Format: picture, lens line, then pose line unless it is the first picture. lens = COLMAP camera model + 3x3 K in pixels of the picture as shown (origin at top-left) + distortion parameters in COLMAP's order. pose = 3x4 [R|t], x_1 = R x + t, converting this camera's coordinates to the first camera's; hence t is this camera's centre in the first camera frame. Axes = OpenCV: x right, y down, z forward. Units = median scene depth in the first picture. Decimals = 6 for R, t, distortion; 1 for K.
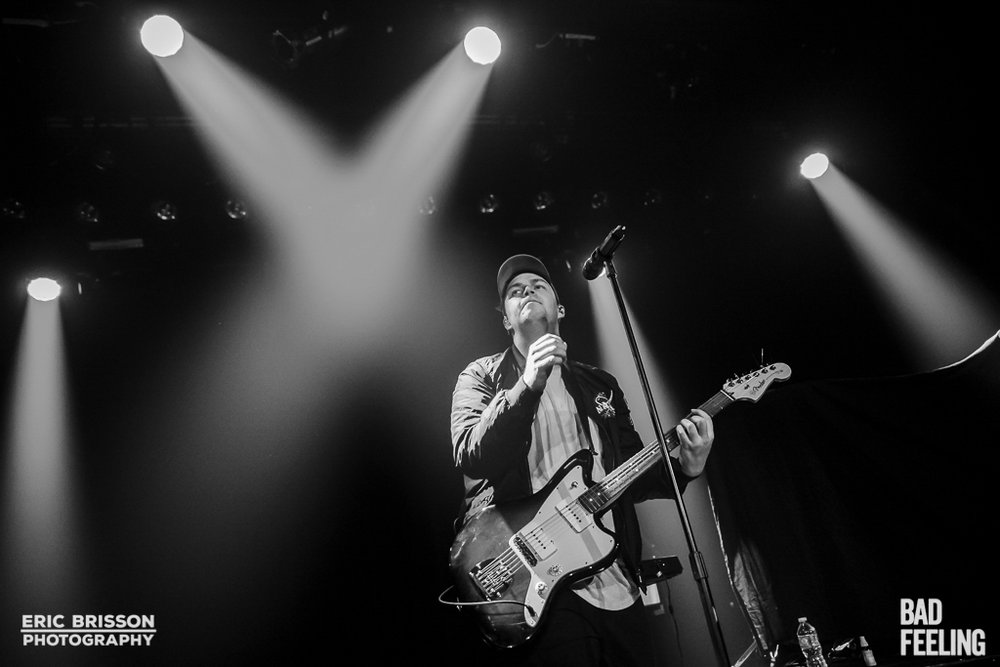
lens RADIAL K [[675.8, 0, 500.0], [0, 675.8, 333.5], [0, 0, 1]] dist [-0.123938, 0.081502]
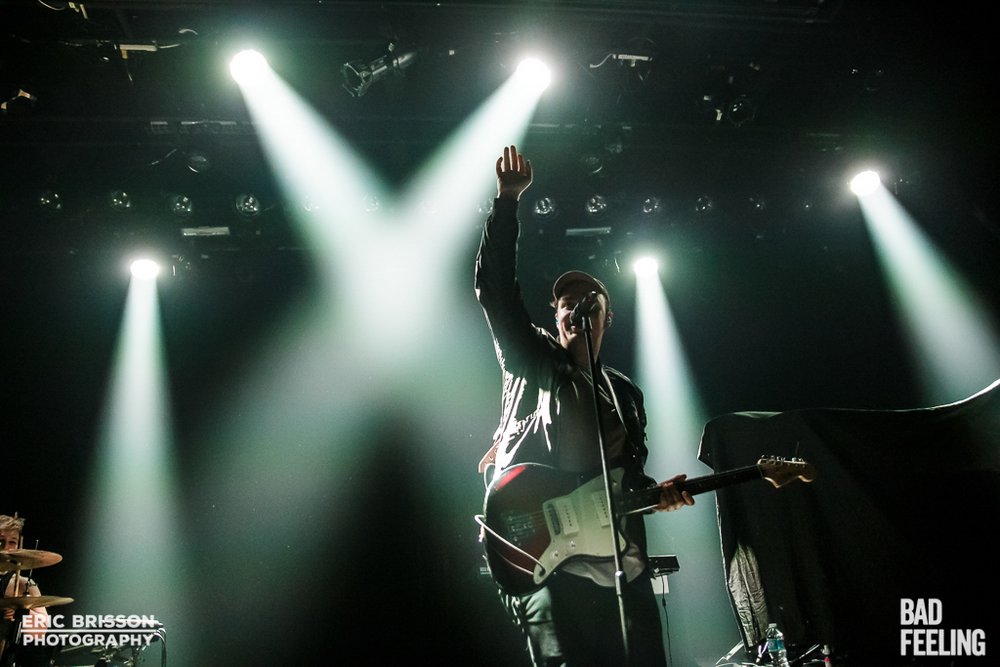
lens RADIAL K [[675.8, 0, 500.0], [0, 675.8, 333.5], [0, 0, 1]] dist [-0.123938, 0.081502]
pose [[0.992357, 0.060194, -0.107721, 0.063645], [-0.054342, 0.996925, 0.056458, -0.074422], [0.110788, -0.050173, 0.992577, -0.107455]]
